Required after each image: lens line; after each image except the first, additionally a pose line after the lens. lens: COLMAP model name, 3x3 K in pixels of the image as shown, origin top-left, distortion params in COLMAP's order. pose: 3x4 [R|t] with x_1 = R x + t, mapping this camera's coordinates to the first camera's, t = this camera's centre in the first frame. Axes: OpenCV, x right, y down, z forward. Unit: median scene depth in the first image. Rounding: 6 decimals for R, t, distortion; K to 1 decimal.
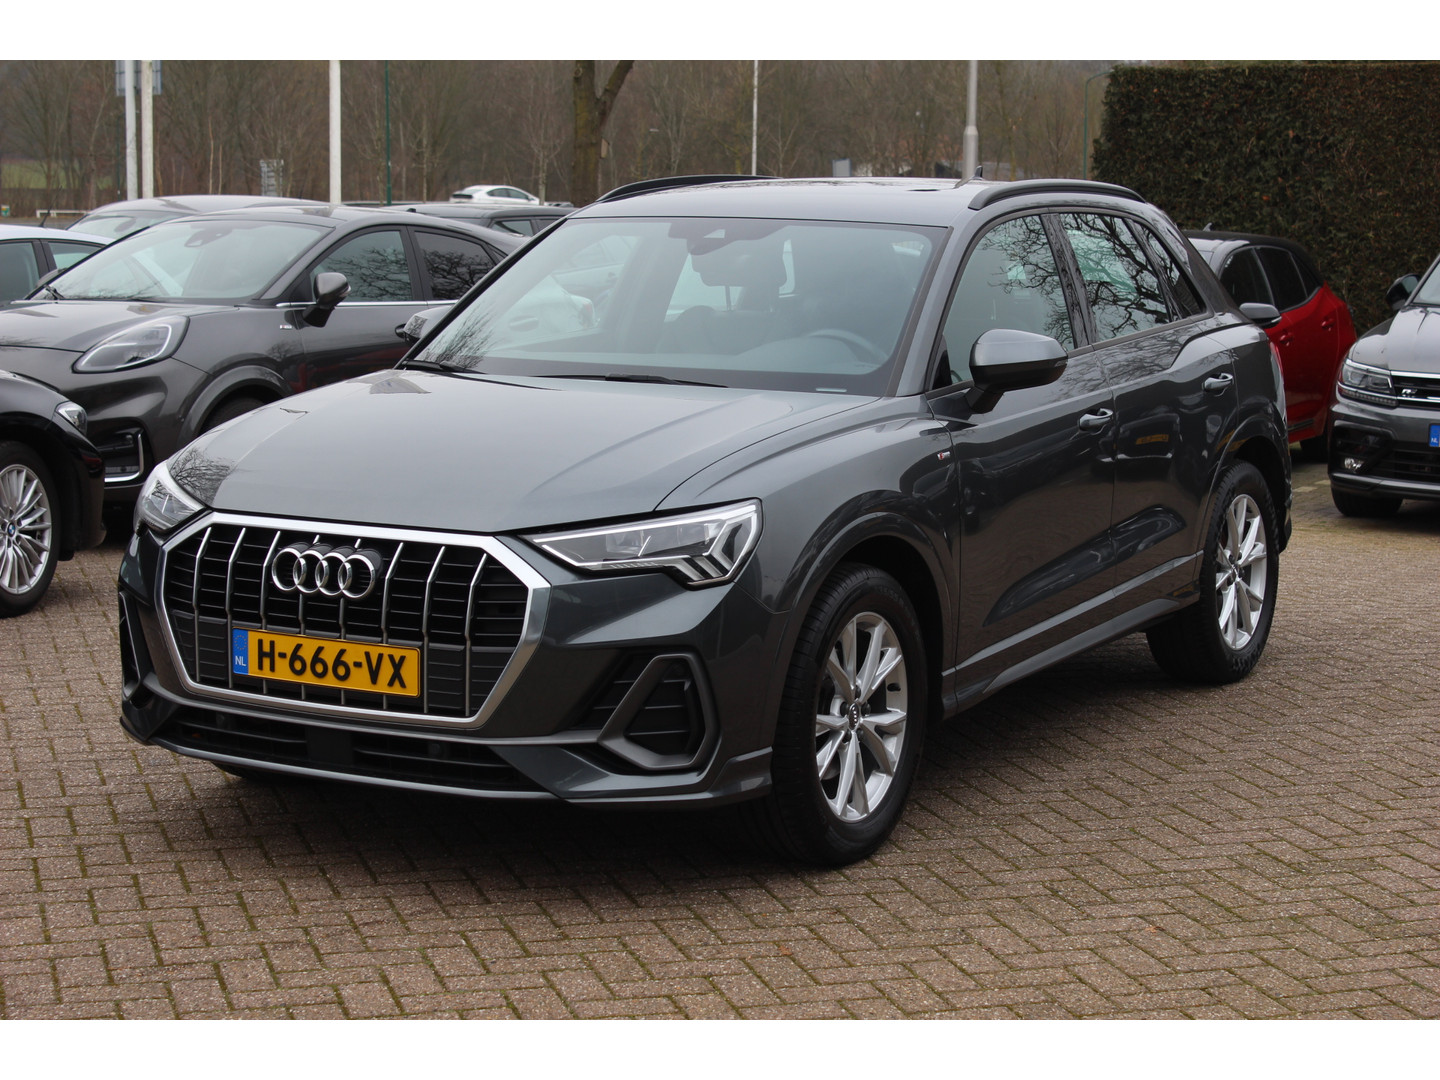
lens RADIAL K [[2842.7, 0, 723.6], [0, 2842.7, 541.7], [0, 0, 1]] dist [0.027781, 0.000000]
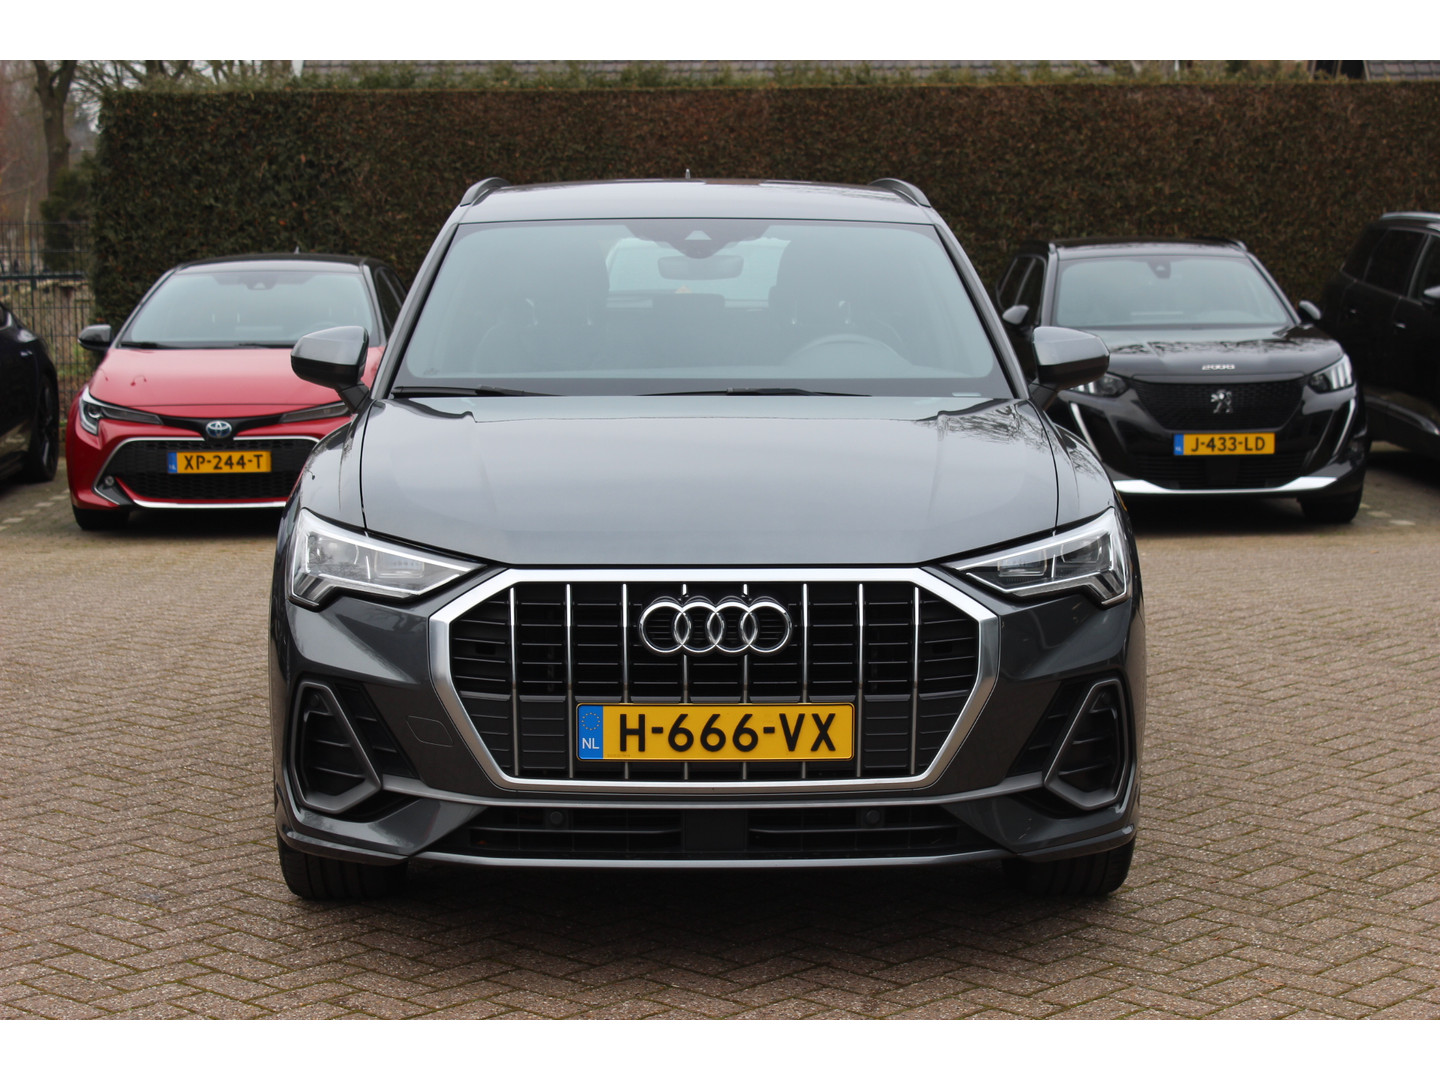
lens RADIAL K [[2758.9, 0, 720.1], [0, 2758.9, 532.7], [0, 0, 1]] dist [0.008785, 0.000000]
pose [[0.853125, -0.069476, 0.517061, -0.543393], [0.076892, 0.997014, 0.007098, -0.022123], [-0.516010, 0.033702, 0.855919, 0.283874]]
